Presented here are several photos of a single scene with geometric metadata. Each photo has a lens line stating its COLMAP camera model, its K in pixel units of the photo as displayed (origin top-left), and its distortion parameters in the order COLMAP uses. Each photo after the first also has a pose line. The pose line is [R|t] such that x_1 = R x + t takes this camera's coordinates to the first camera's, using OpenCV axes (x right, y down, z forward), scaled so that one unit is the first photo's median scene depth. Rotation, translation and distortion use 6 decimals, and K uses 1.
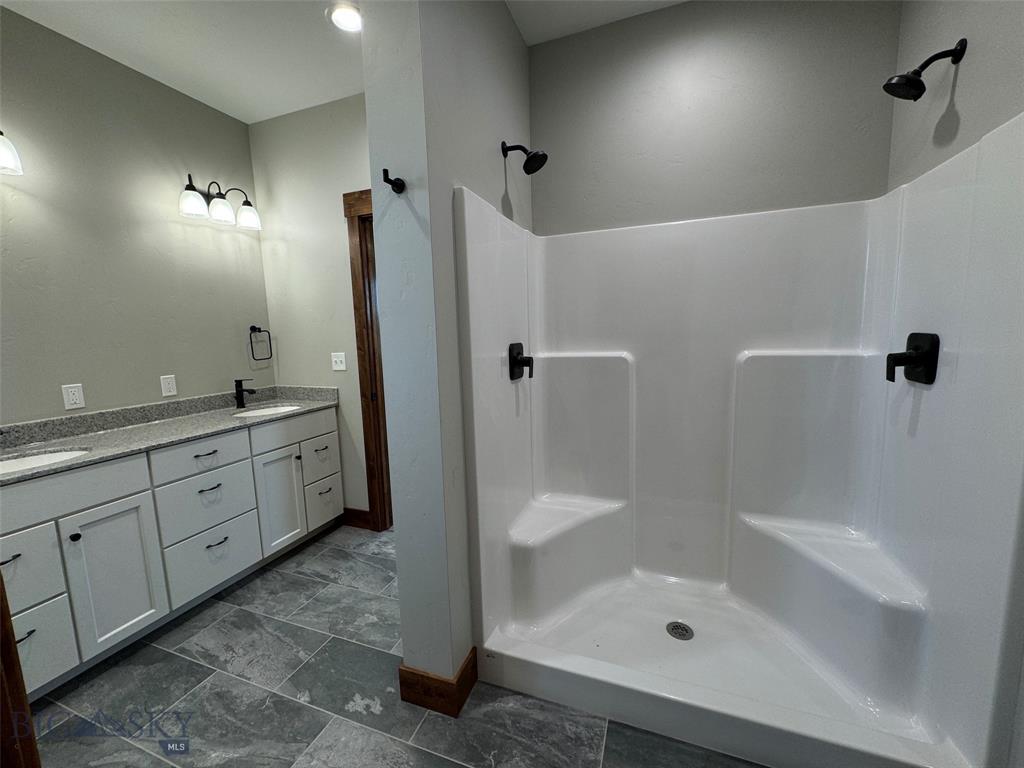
lens RADIAL K [[406.4, 0, 508.4], [0, 406.4, 383.1], [0, 0, 1]] dist [-0.002403, 0.000840]
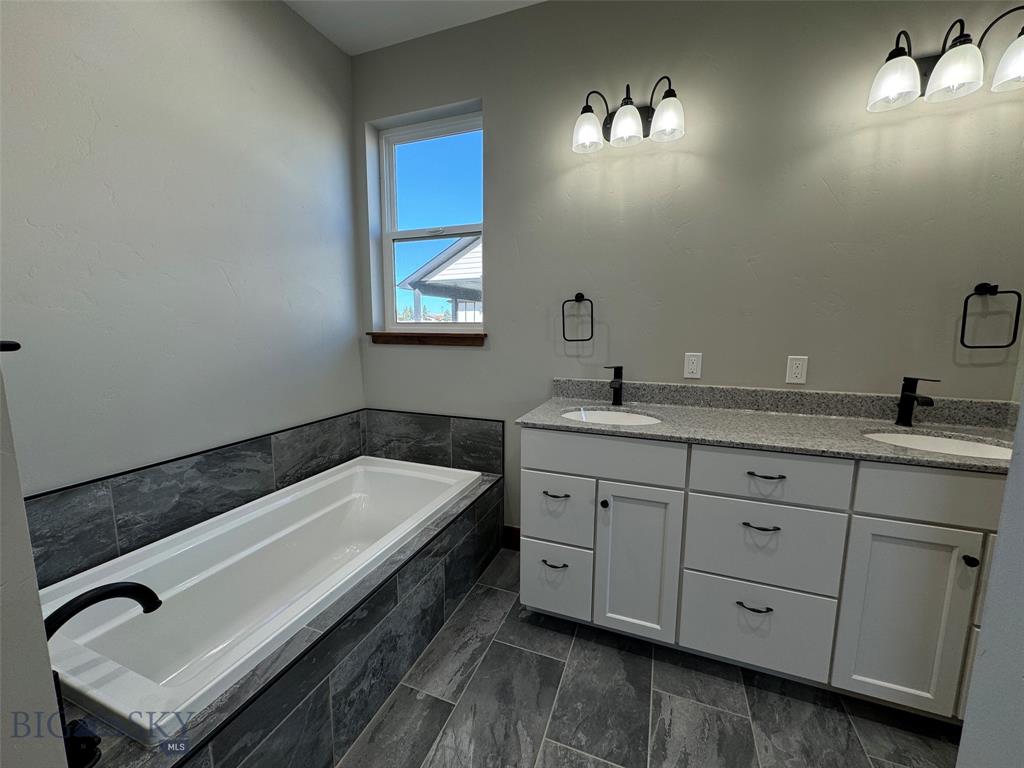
lens RADIAL K [[406.4, 0, 514.7], [0, 406.4, 383.3], [0, 0, 1]] dist [-0.002403, 0.000840]
pose [[-0.001800, 0.161117, -0.986934, -0.107680], [-0.133338, 0.978084, 0.159915, -0.020903], [0.991069, 0.131883, 0.019722, 0.515237]]
